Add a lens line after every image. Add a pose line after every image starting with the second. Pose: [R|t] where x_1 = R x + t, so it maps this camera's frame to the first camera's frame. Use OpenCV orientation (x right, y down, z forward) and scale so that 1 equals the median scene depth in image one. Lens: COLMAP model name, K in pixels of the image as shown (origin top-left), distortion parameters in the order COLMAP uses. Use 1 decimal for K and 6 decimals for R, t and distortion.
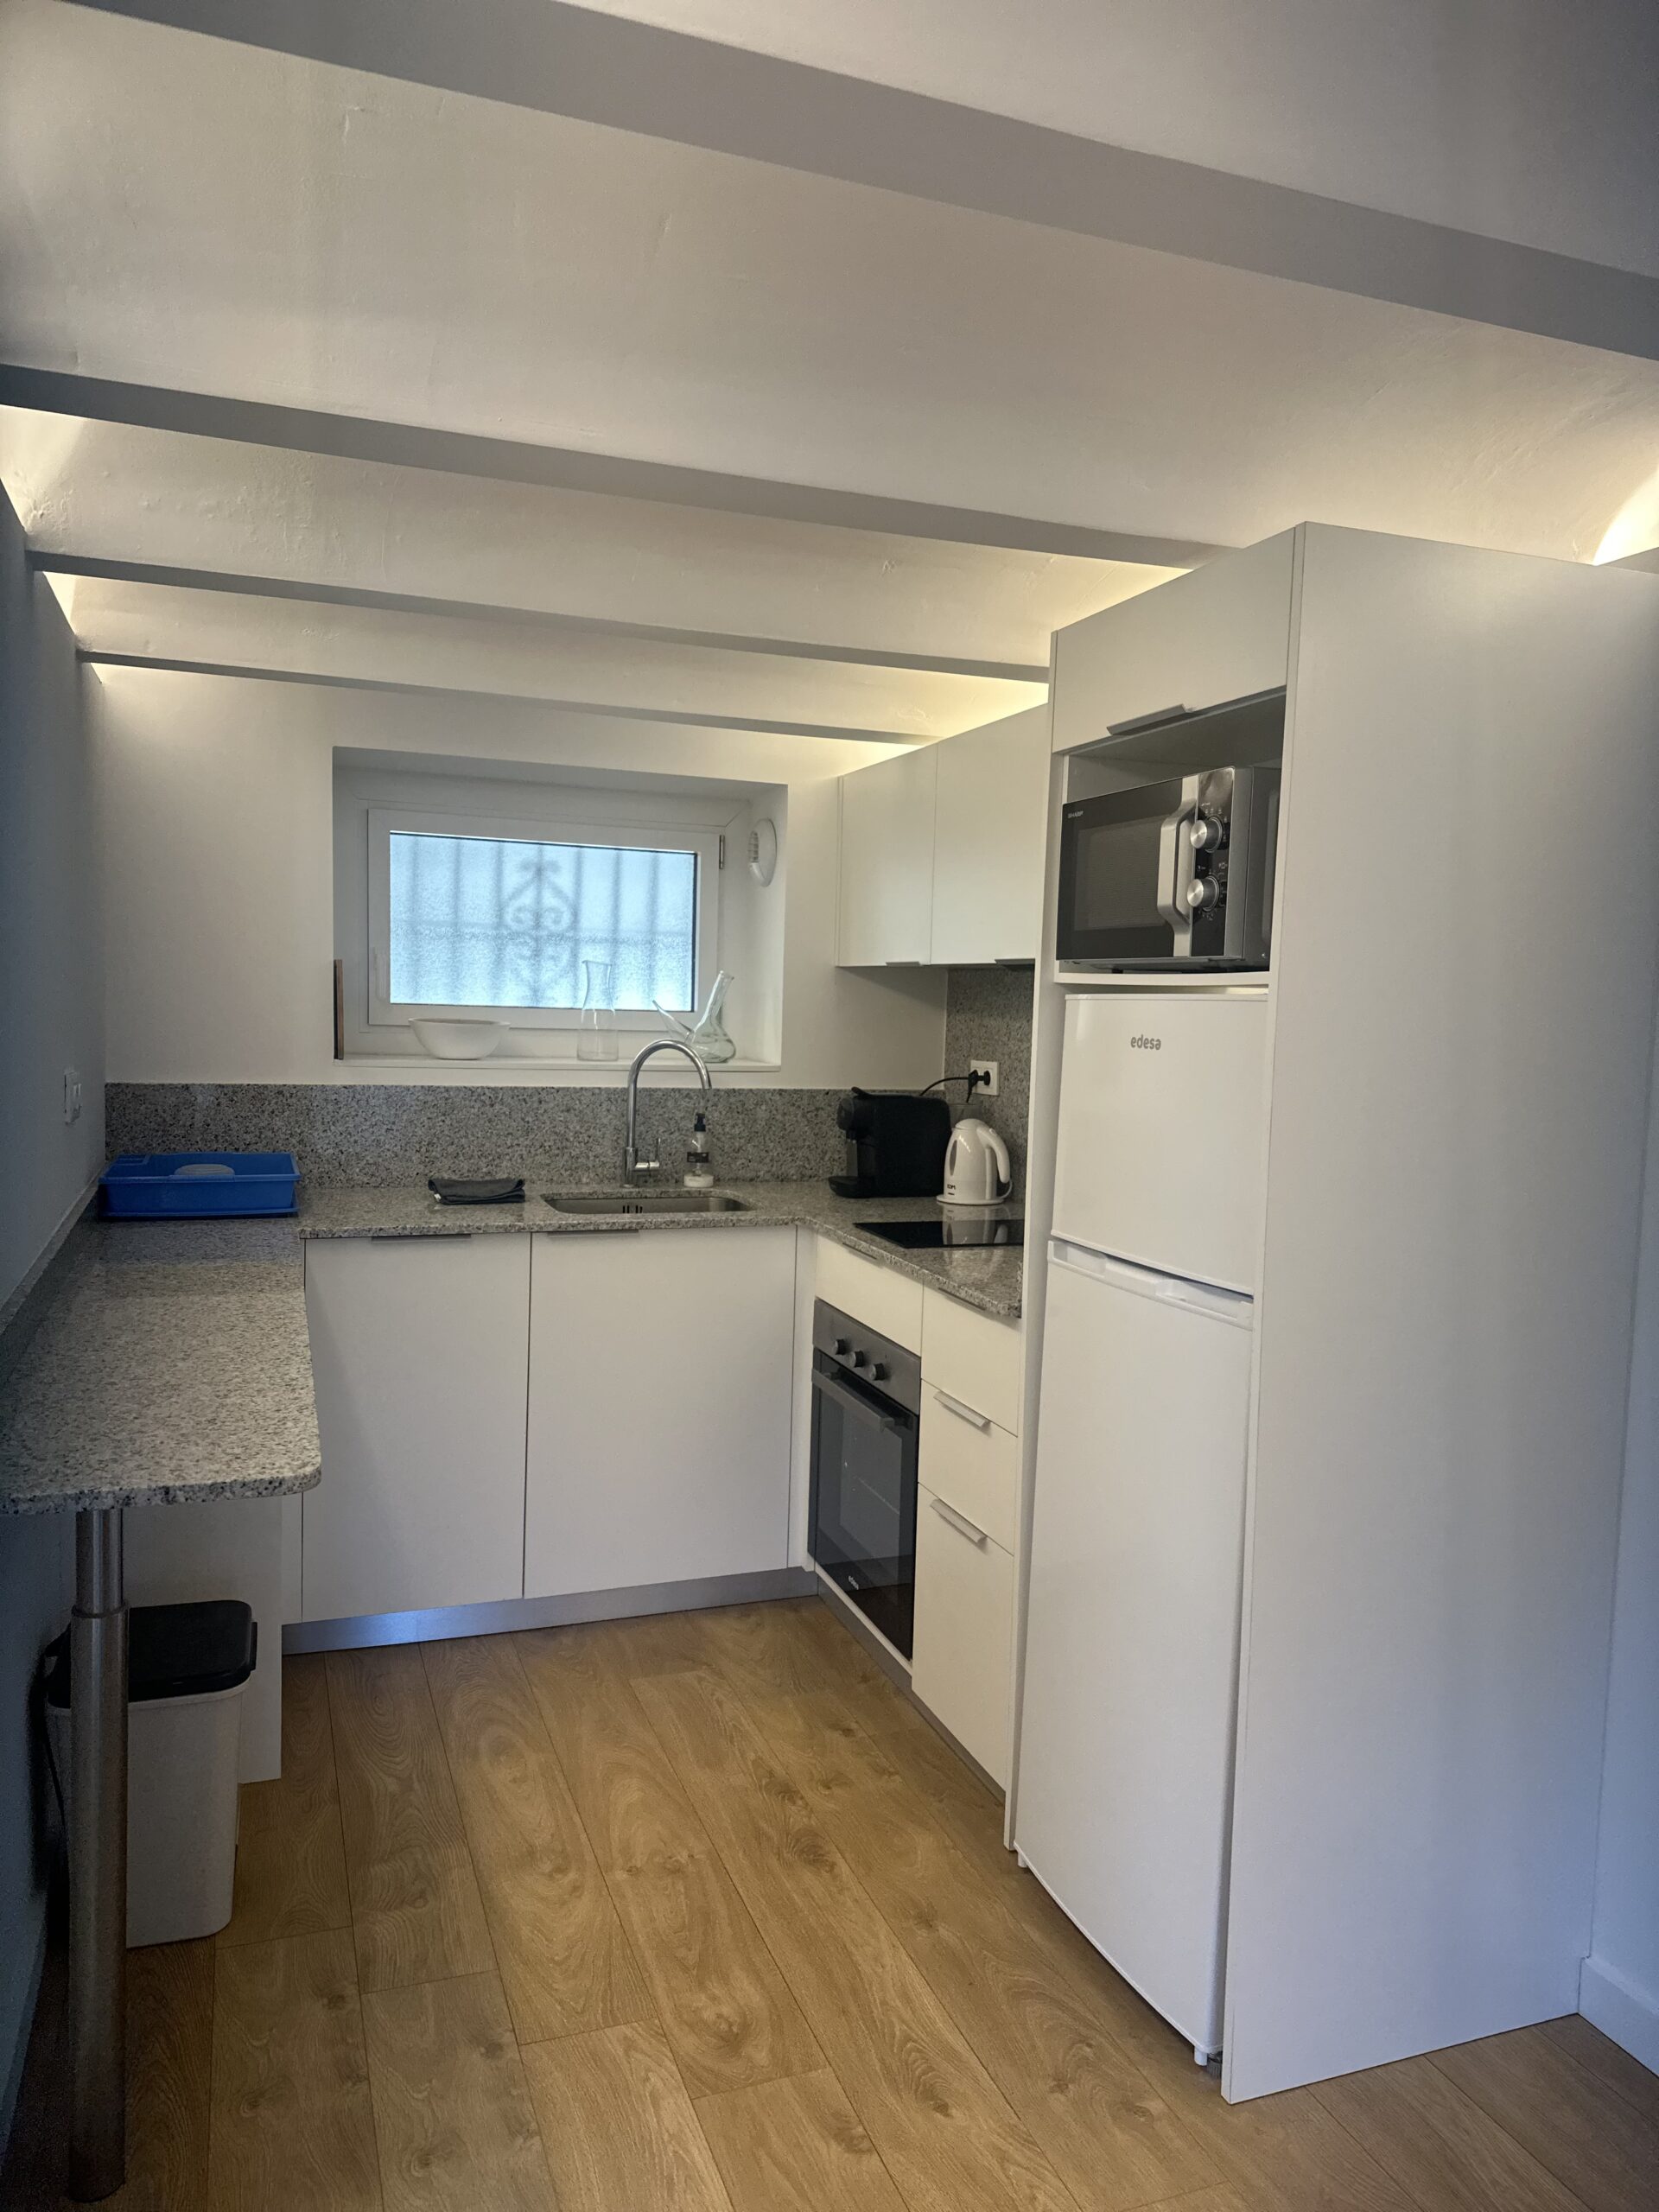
lens RADIAL K [[1558.8, 0, 829.5], [0, 1558.8, 1106.0], [0, 0, 1]] dist [0.039212, -0.048121]
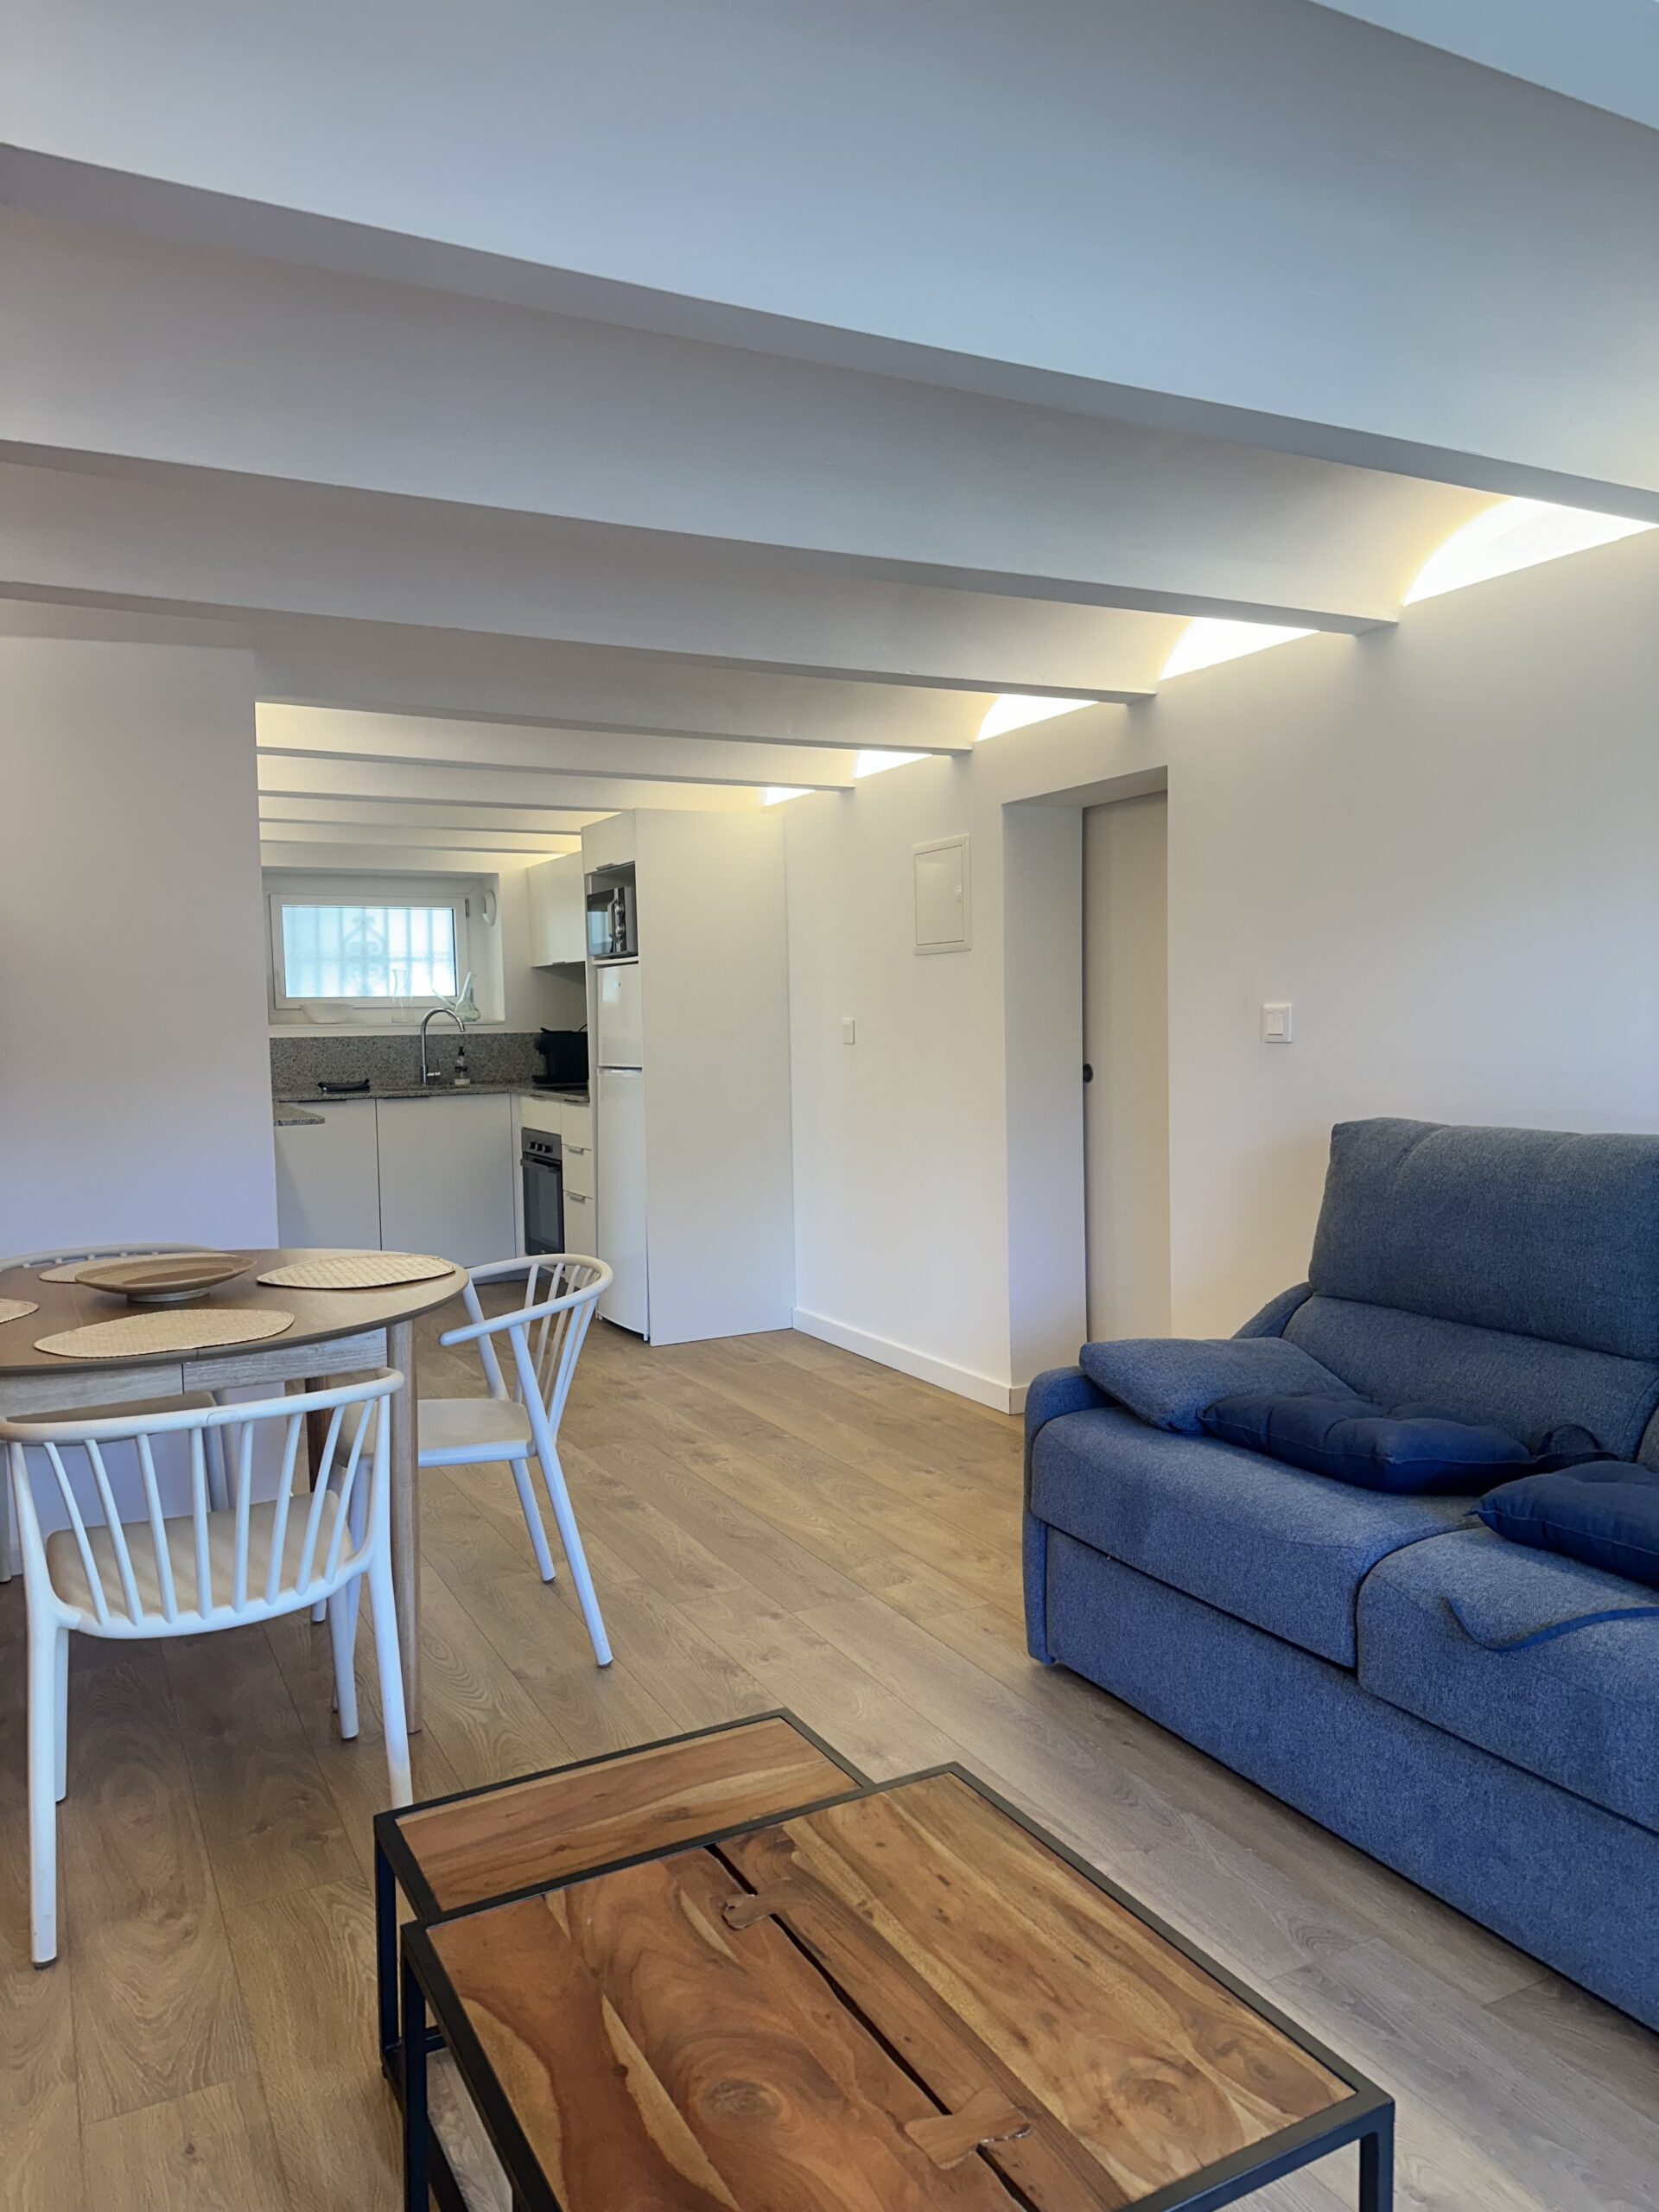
lens RADIAL K [[1615.4, 0, 921.1], [0, 1615.4, 1111.7], [0, 0, 1]] dist [0.072740, -0.125375]
pose [[0.985257, -0.058146, 0.160897, 0.153226], [0.059833, 0.998192, -0.005660, 0.134044], [-0.160277, 0.015204, 0.986955, -1.094611]]
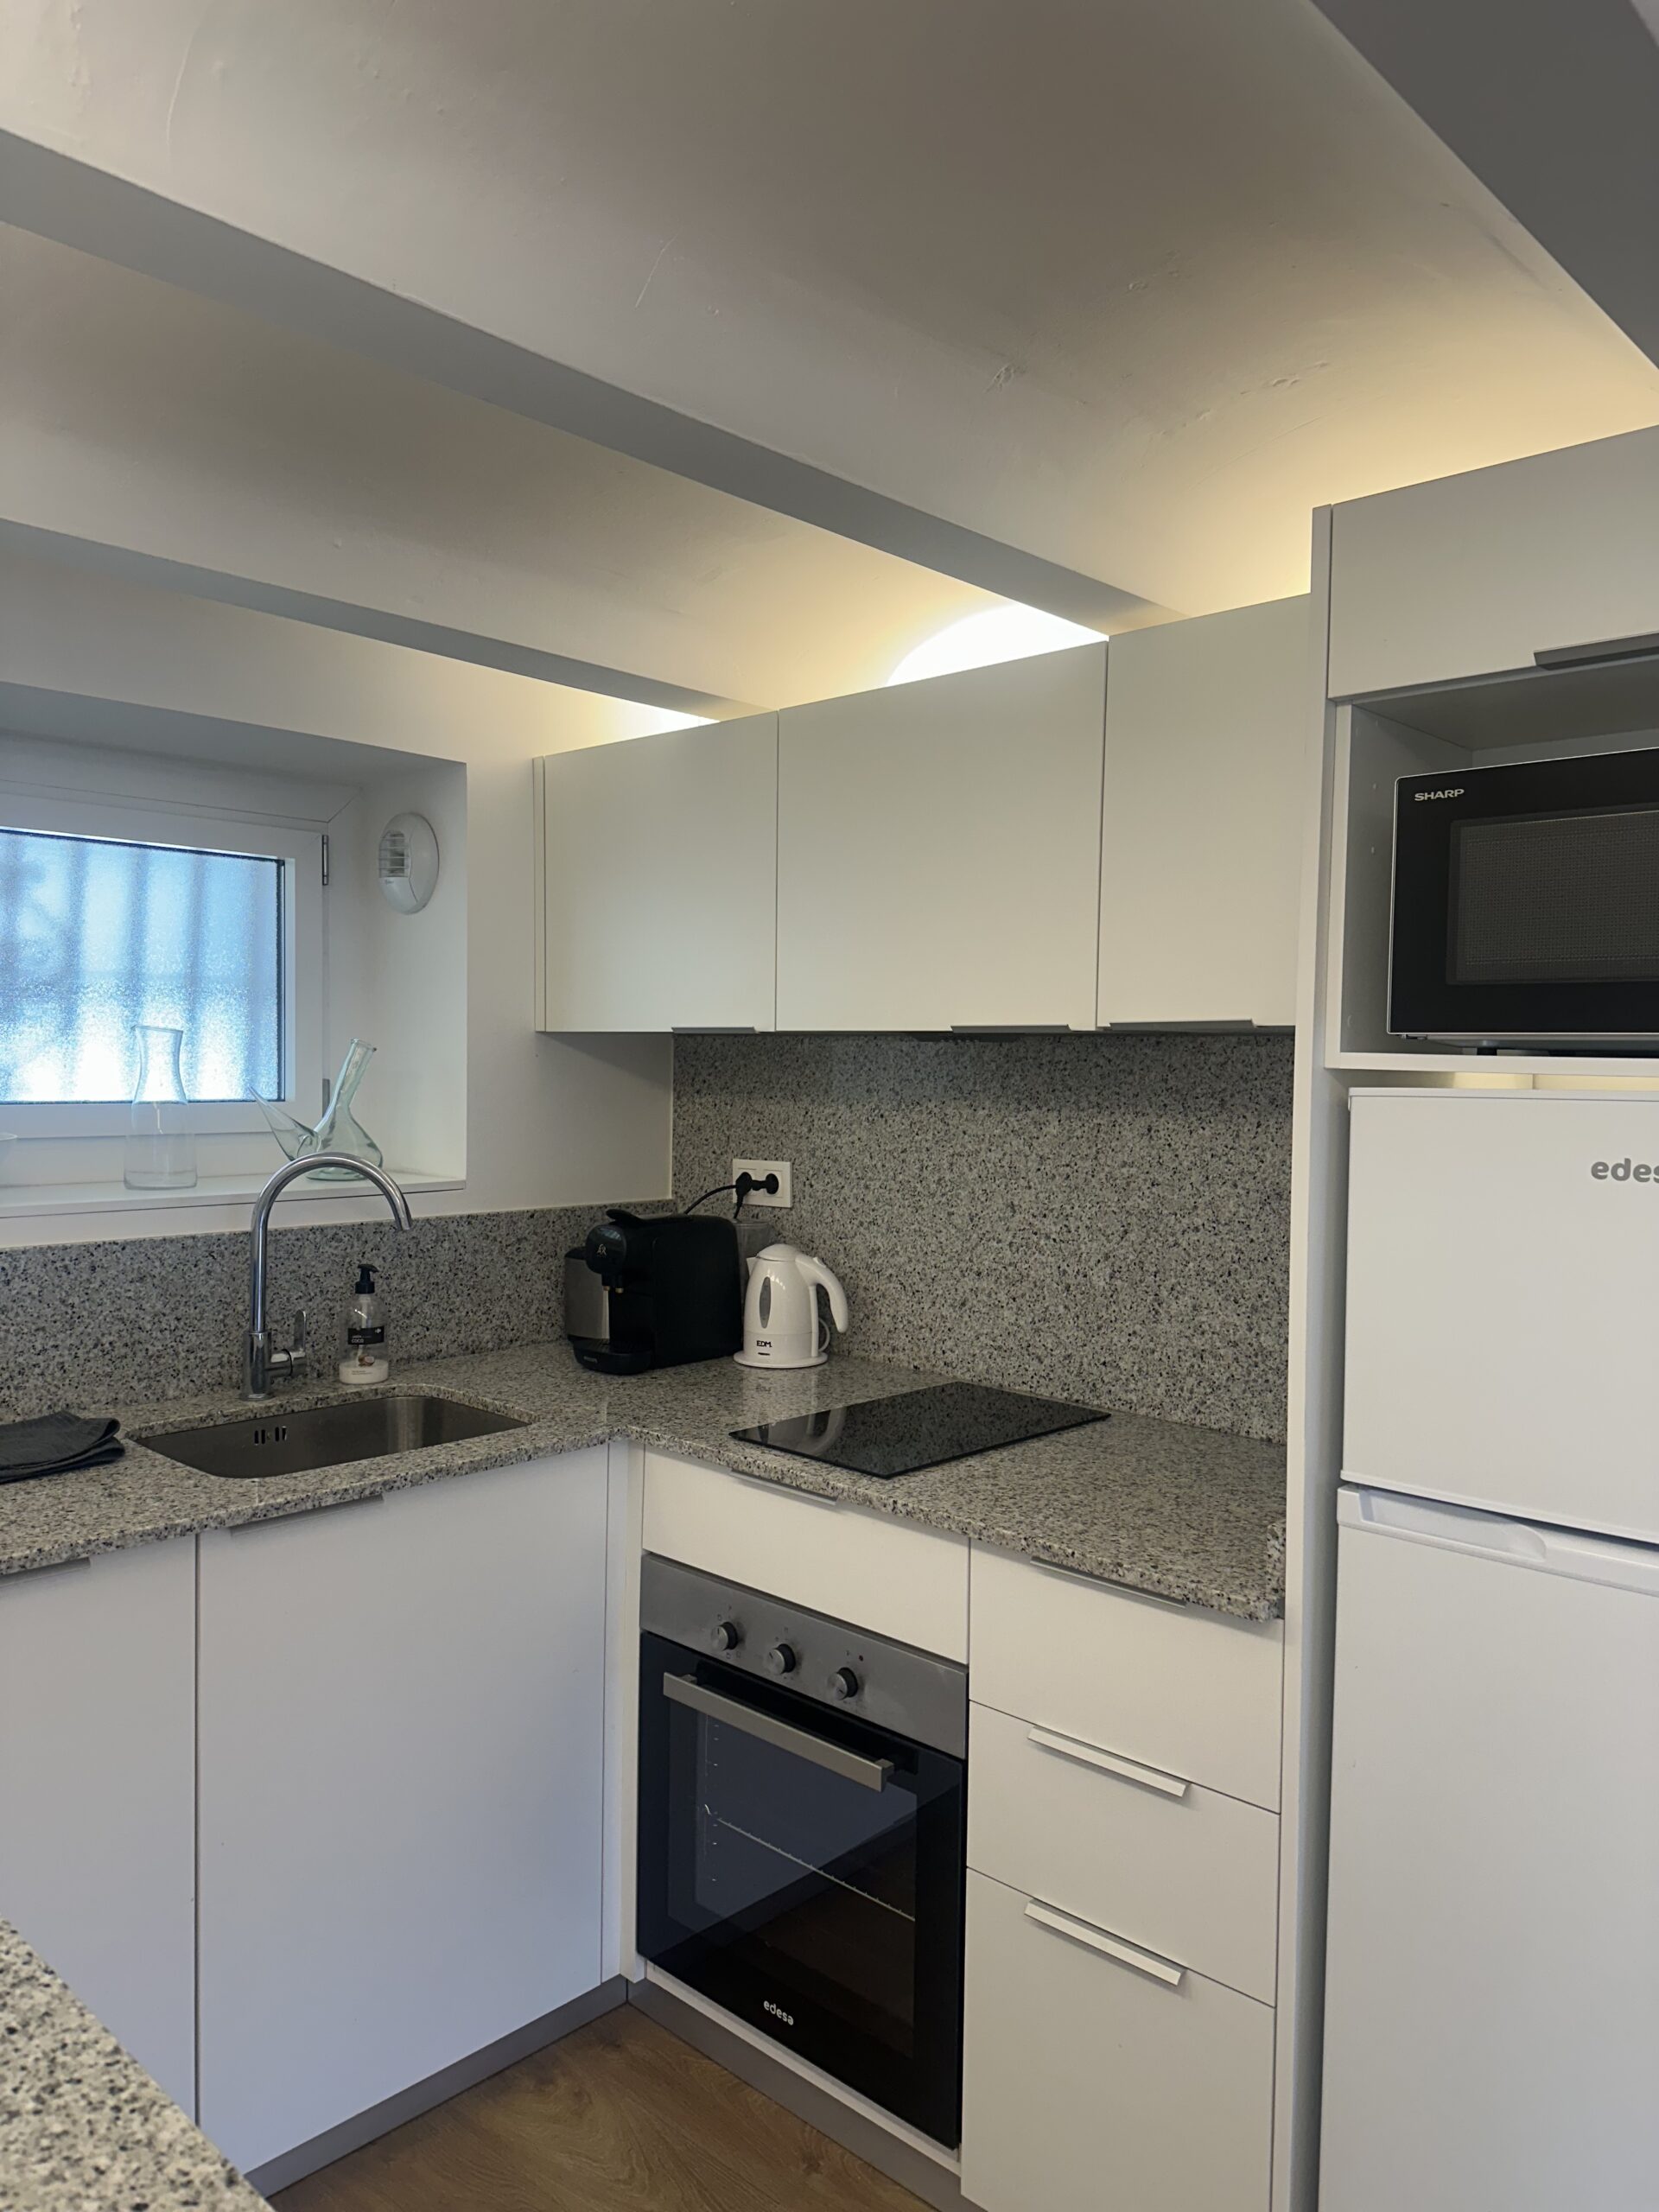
lens RADIAL K [[1548.9, 0, 829.5], [0, 1548.9, 1106.0], [0, 0, 1]] dist [0.071634, -0.105770]
pose [[0.890610, -0.032980, 0.453571, -0.205885], [0.045912, 0.998792, -0.017528, -0.041220], [-0.452445, 0.036436, 0.891048, 0.353938]]
